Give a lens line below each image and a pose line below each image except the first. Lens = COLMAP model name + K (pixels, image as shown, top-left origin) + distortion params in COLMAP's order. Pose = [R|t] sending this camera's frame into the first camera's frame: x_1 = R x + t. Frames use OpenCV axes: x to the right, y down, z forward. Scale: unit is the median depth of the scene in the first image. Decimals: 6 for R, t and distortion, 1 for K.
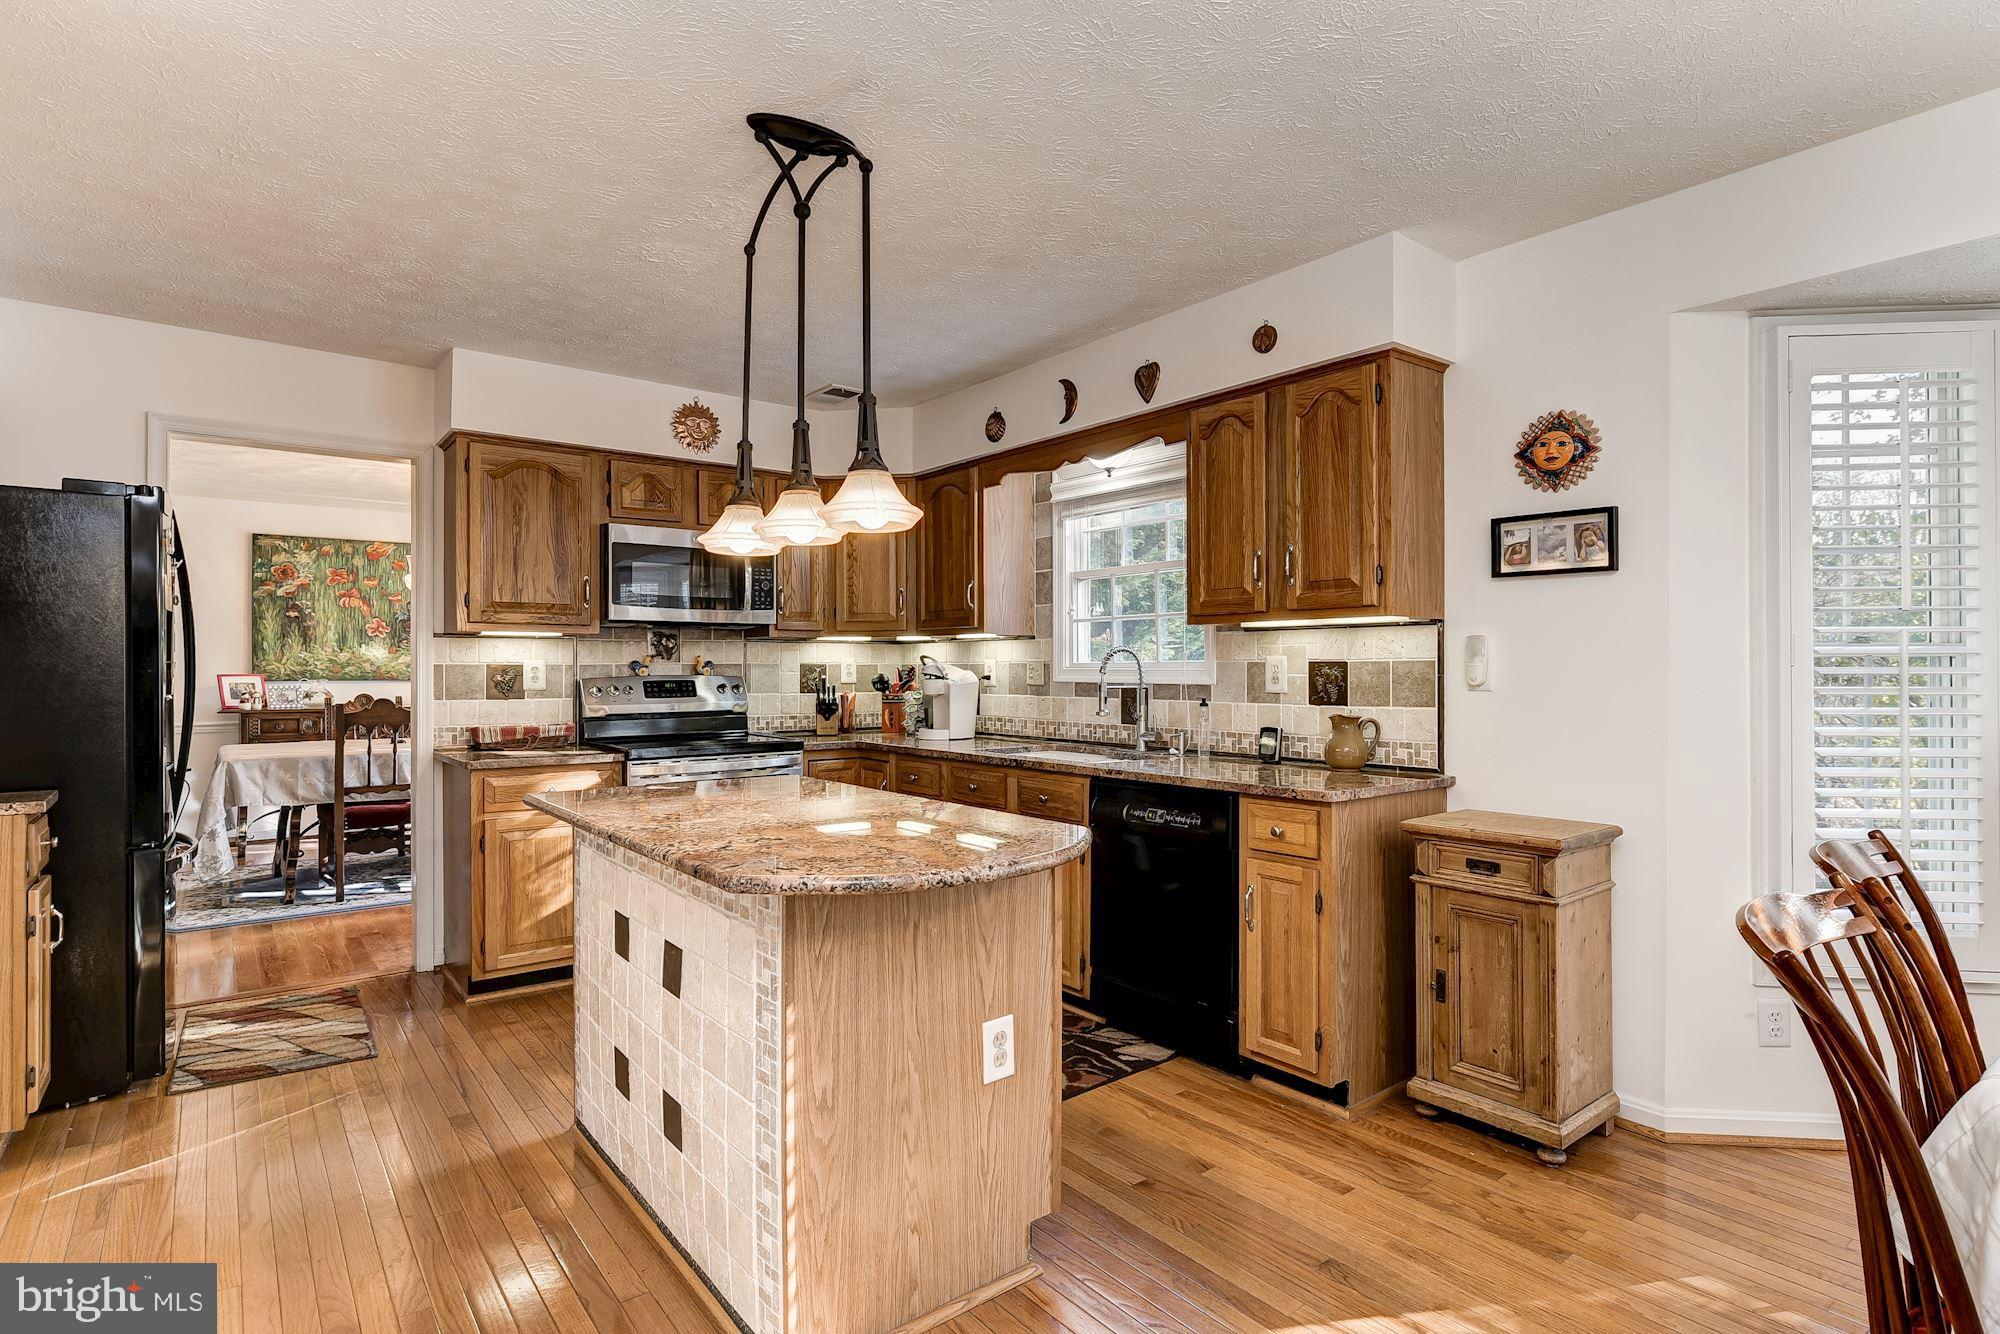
lens RADIAL K [[998.8, 0, 997.9], [0, 998.8, 668.0], [0, 0, 1]] dist [-0.016410, 0.006698]
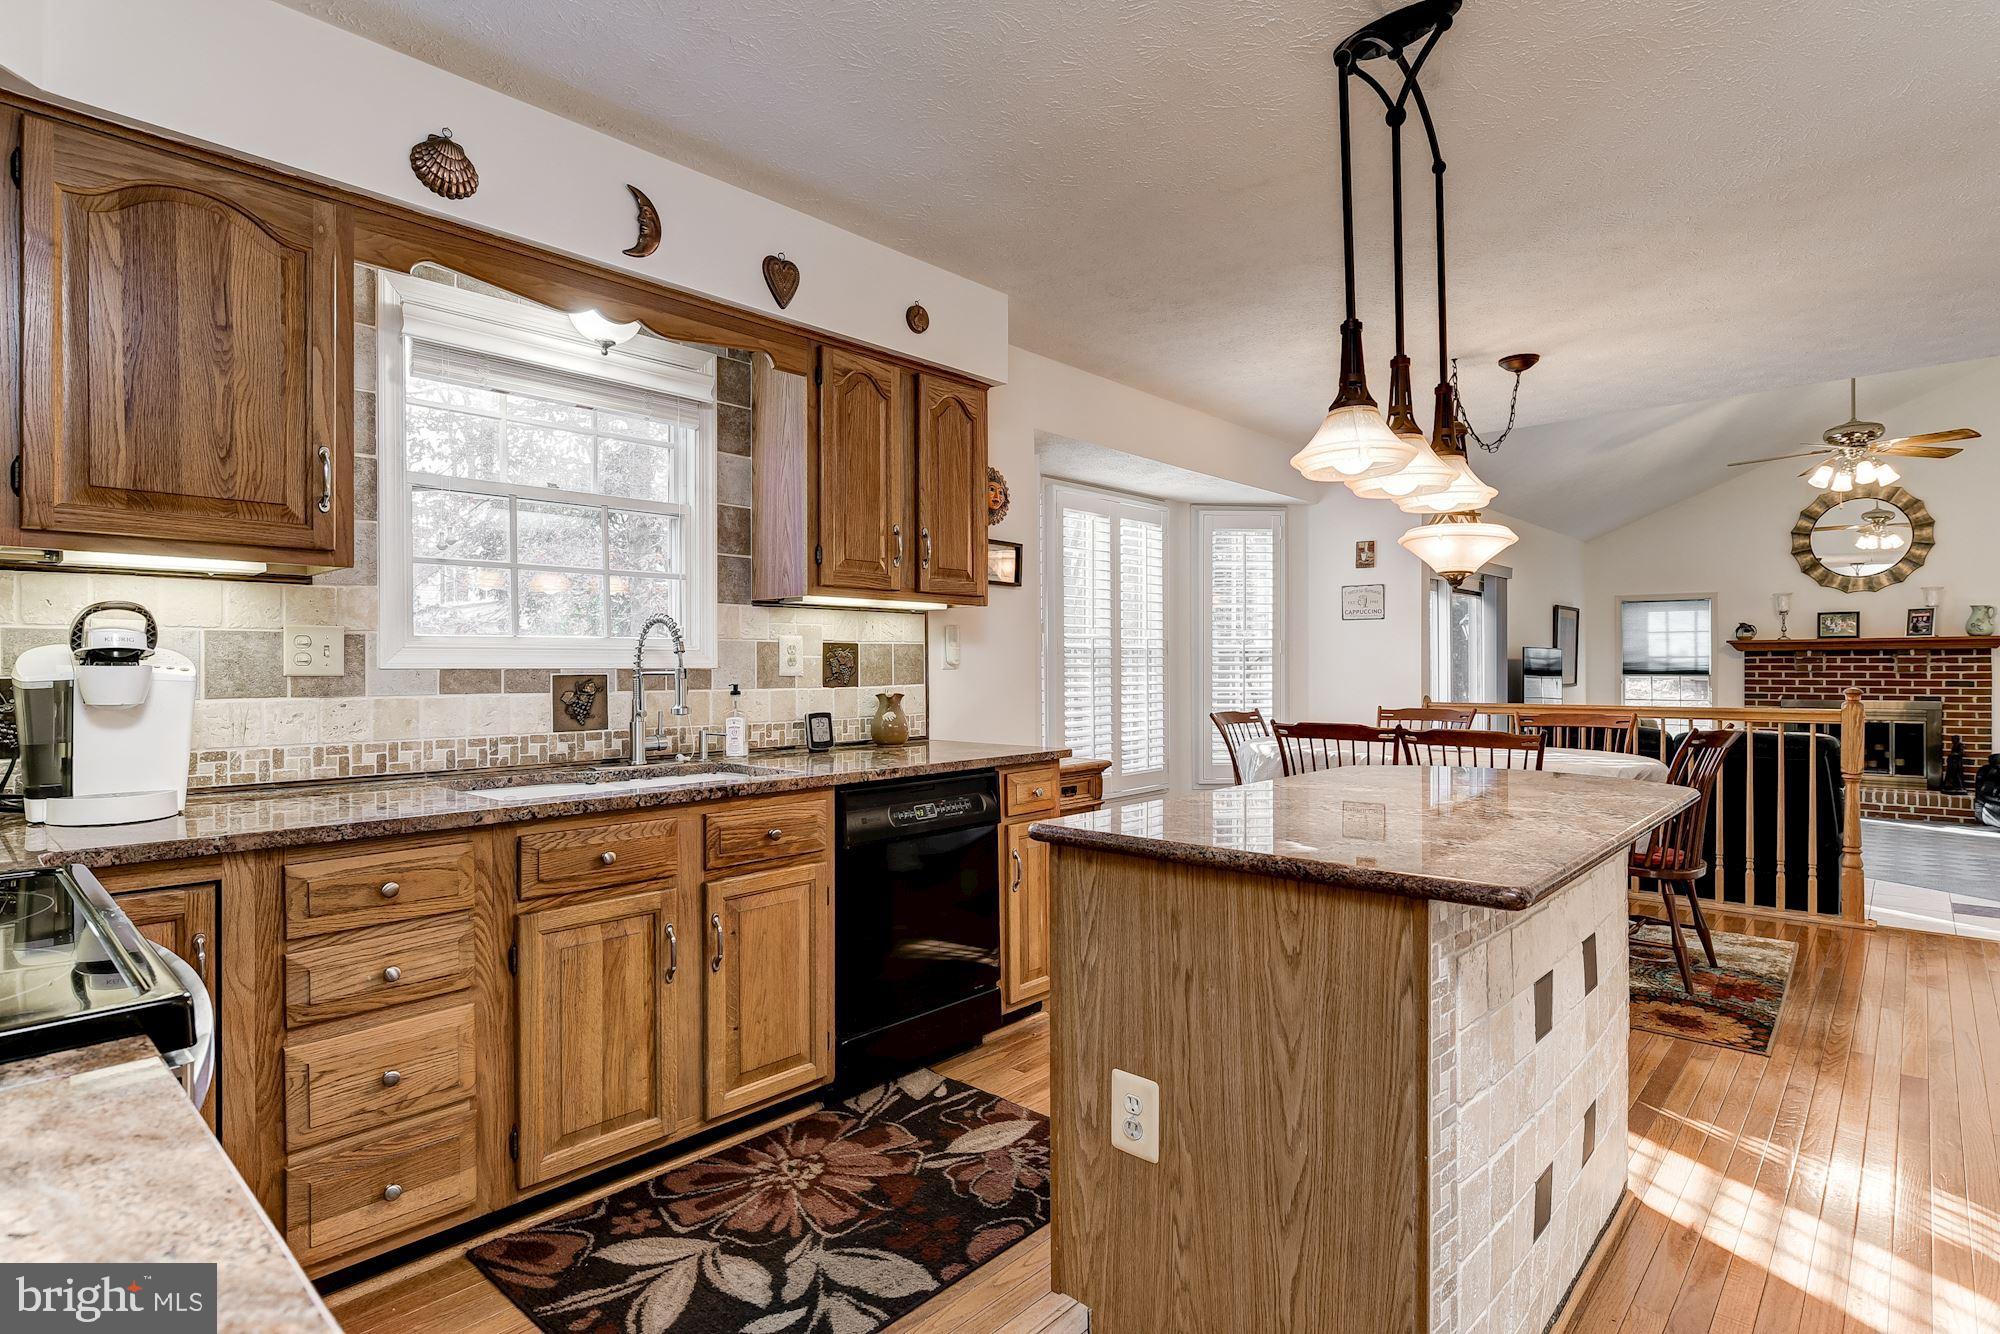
lens RADIAL K [[998.8, 0, 984.5], [0, 998.8, 665.6], [0, 0, 1]] dist [-0.016410, 0.006698]
pose [[-0.148038, 0.000839, 0.988981, -0.548231], [0.000554, 1.000000, -0.000766, 0.013696], [-0.988981, 0.000435, -0.148039, 0.808749]]
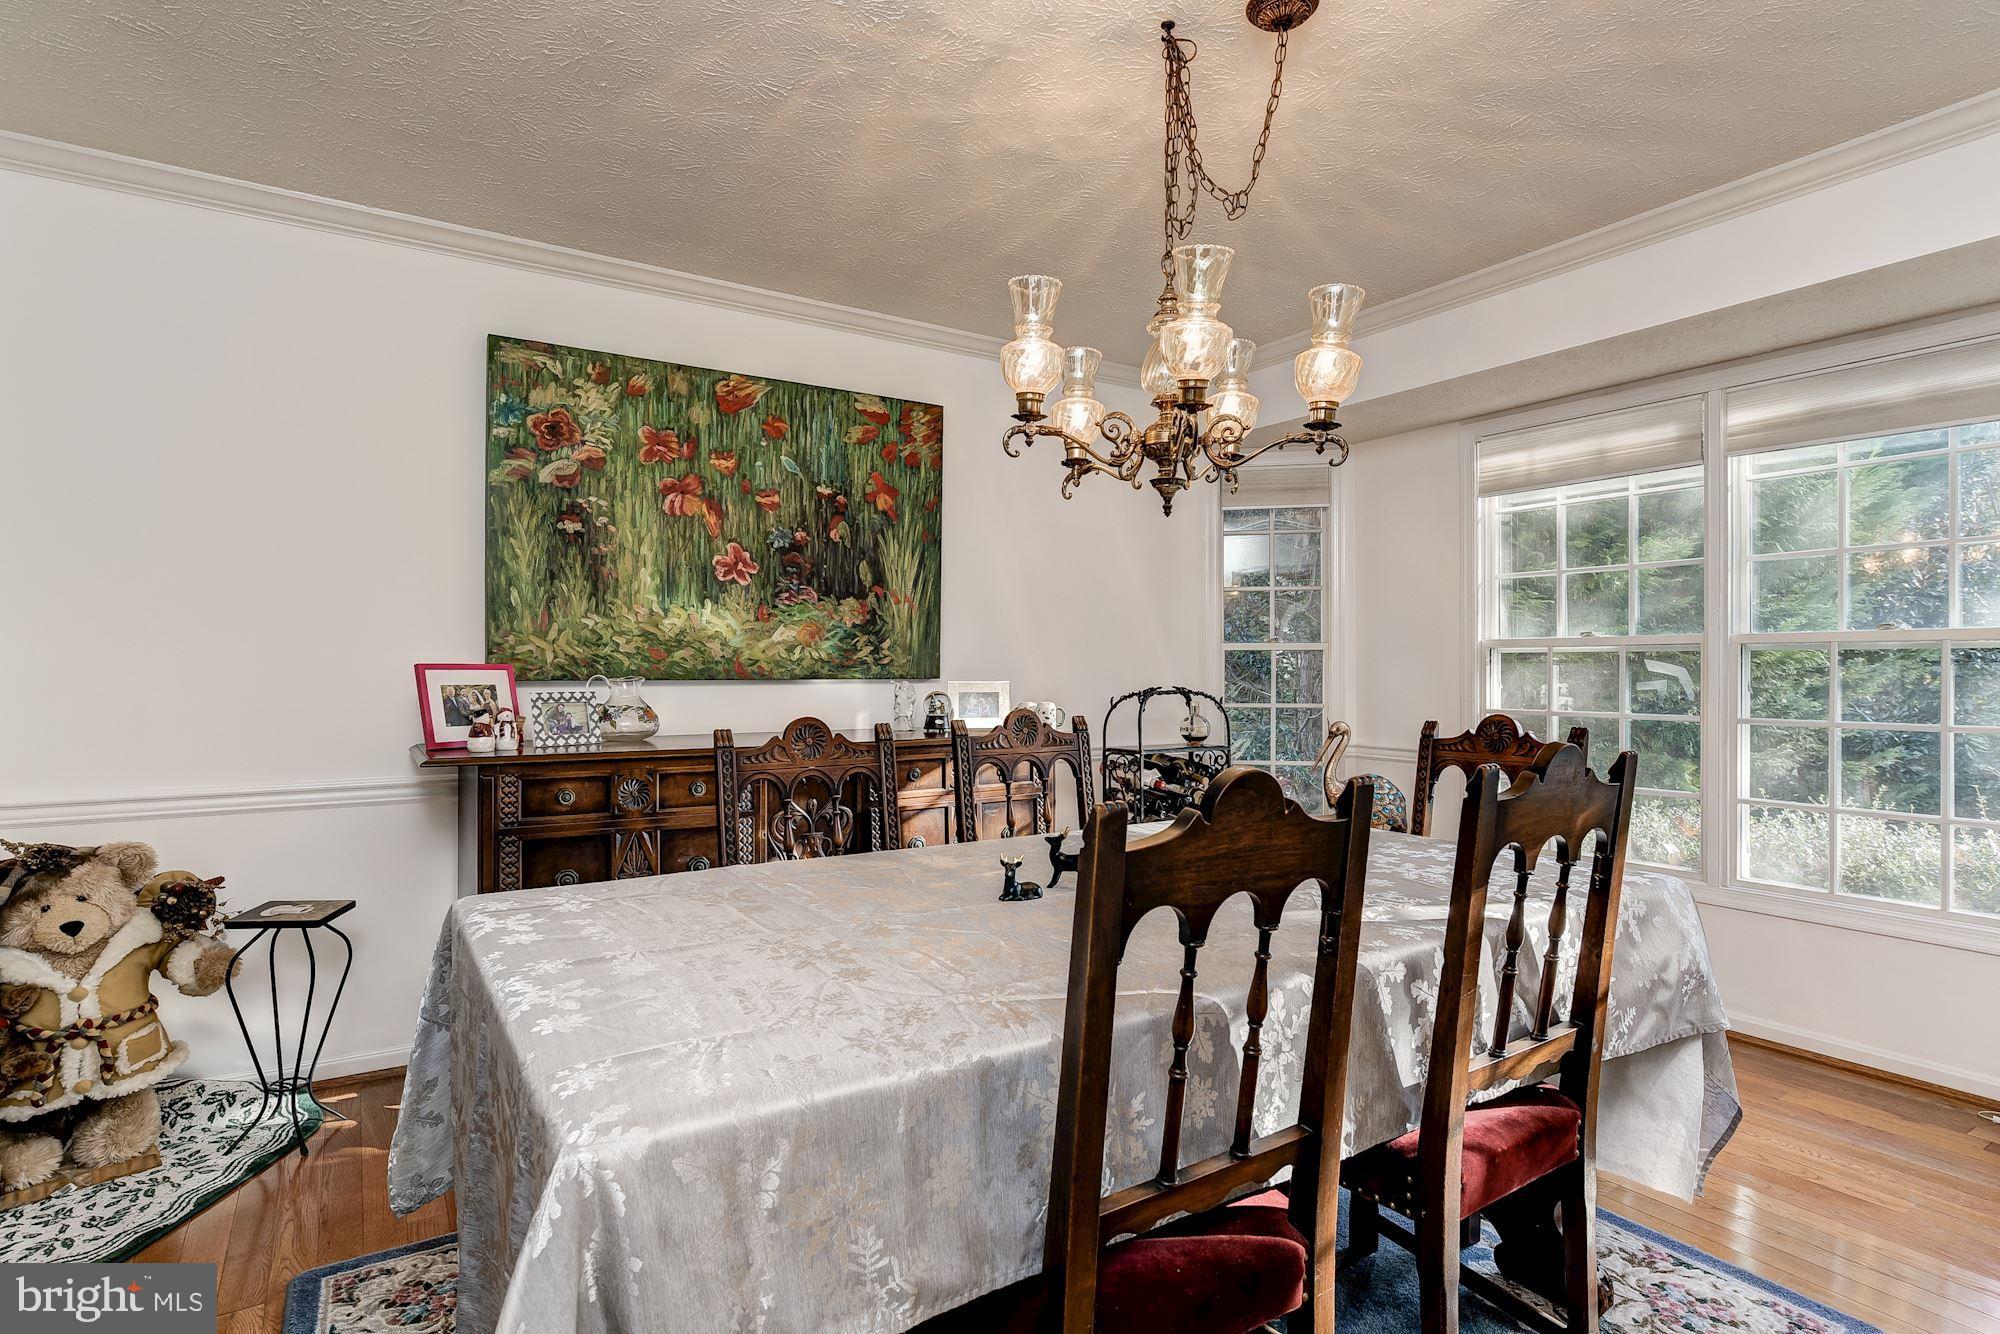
lens RADIAL K [[998.8, 0, 991.4], [0, 998.8, 667.7], [0, 0, 1]] dist [-0.016410, 0.006698]
pose [[0.994813, 0.002825, -0.101678, -0.826616], [-0.002796, 0.999996, 0.000429, 0.011547], [0.101679, -0.000143, 0.994817, 1.000944]]
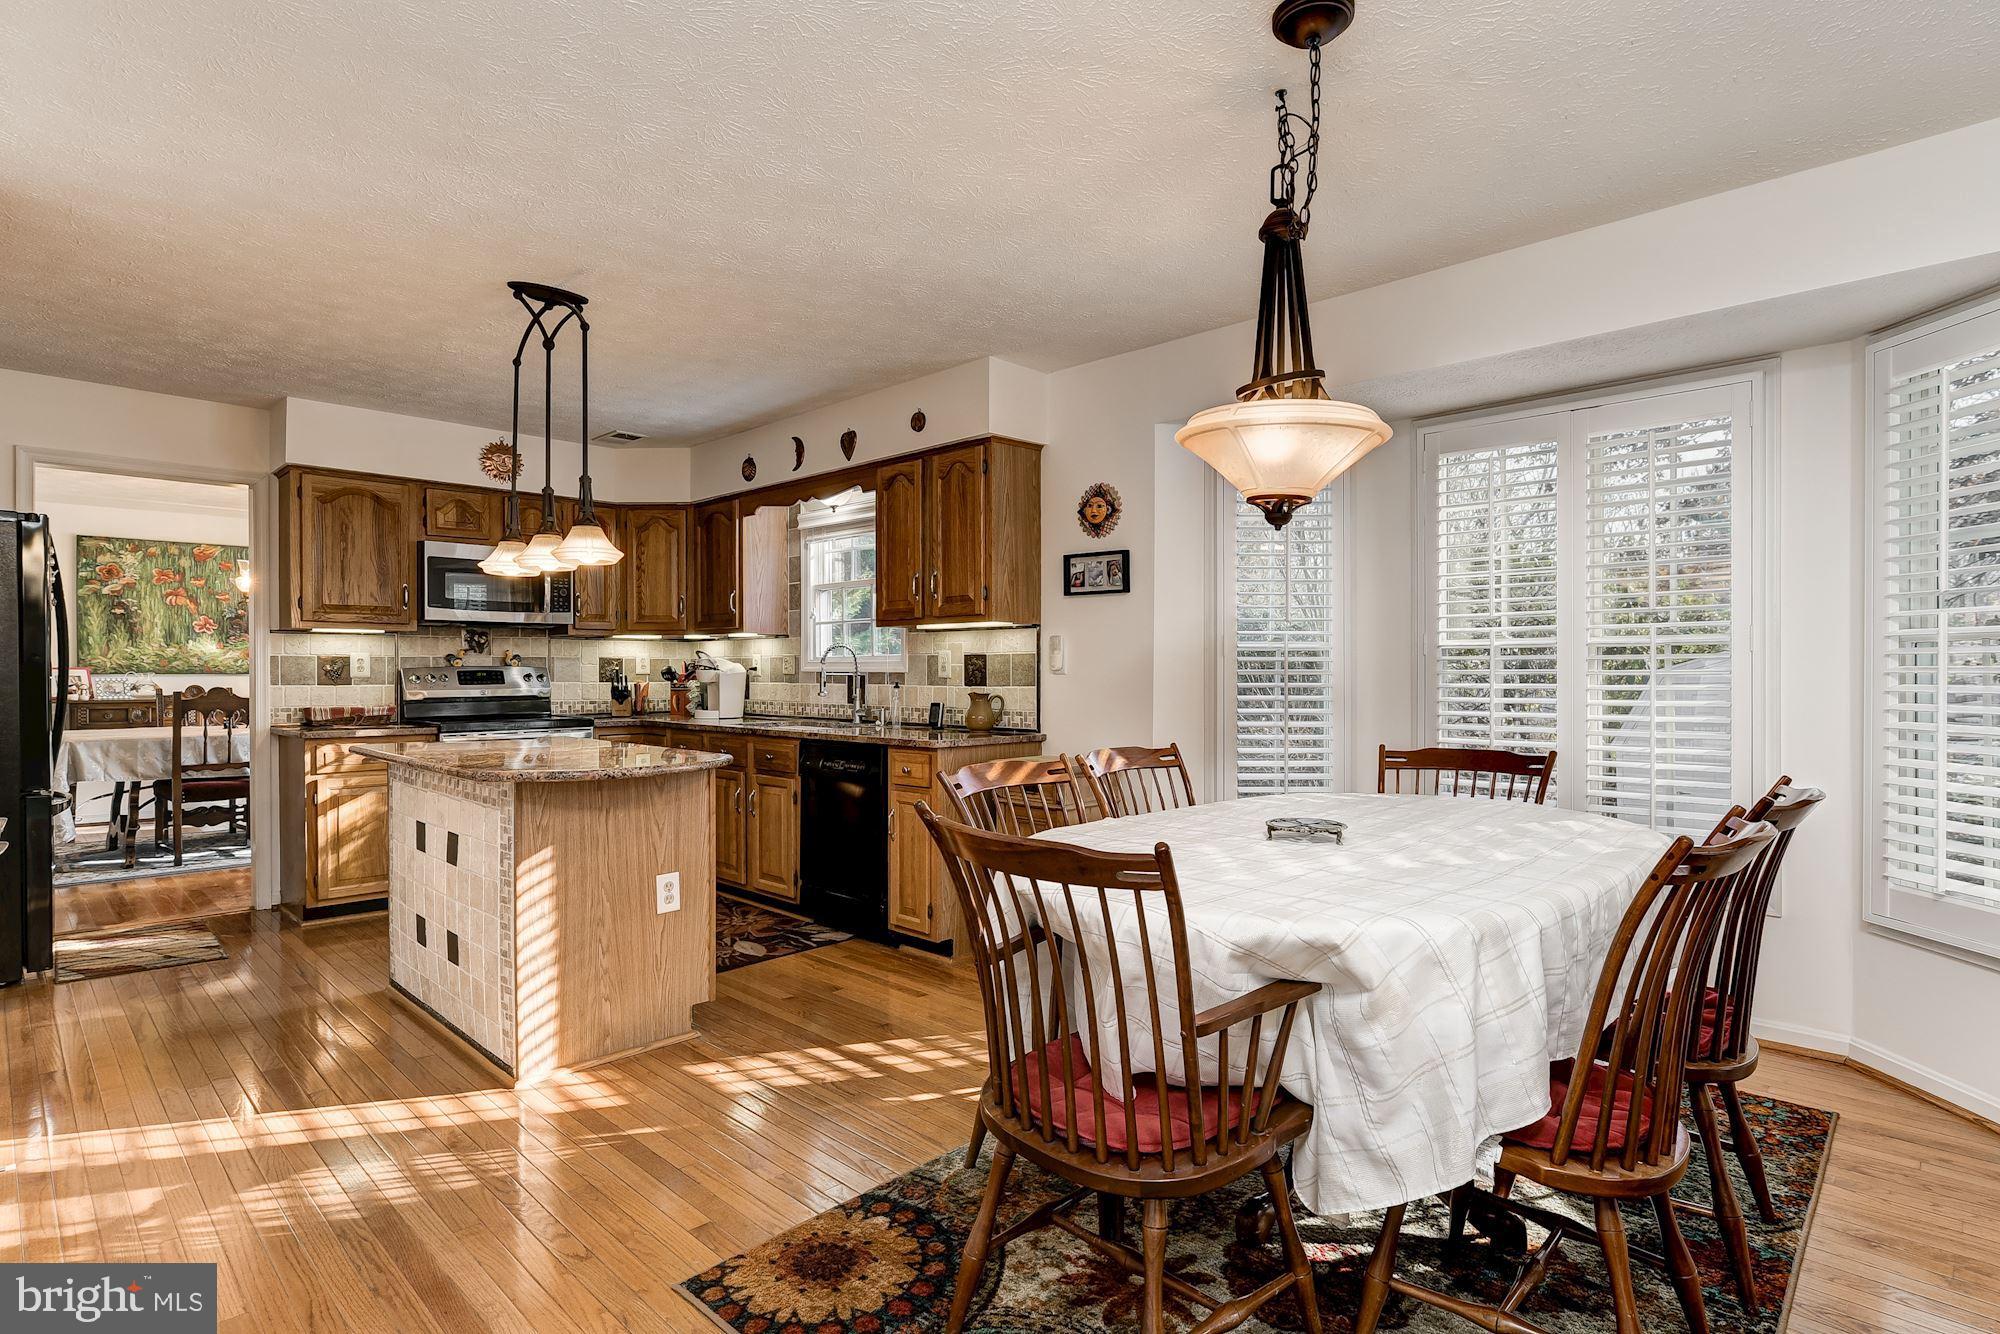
lens RADIAL K [[998.8, 0, 997.1], [0, 998.8, 680.9], [0, 0, 1]] dist [-0.016410, 0.006698]
pose [[0.991626, 0.000350, 0.129145, 0.147037], [-0.001765, 0.999940, 0.010838, 0.012113], [-0.129133, -0.010975, 0.991567, -0.298607]]
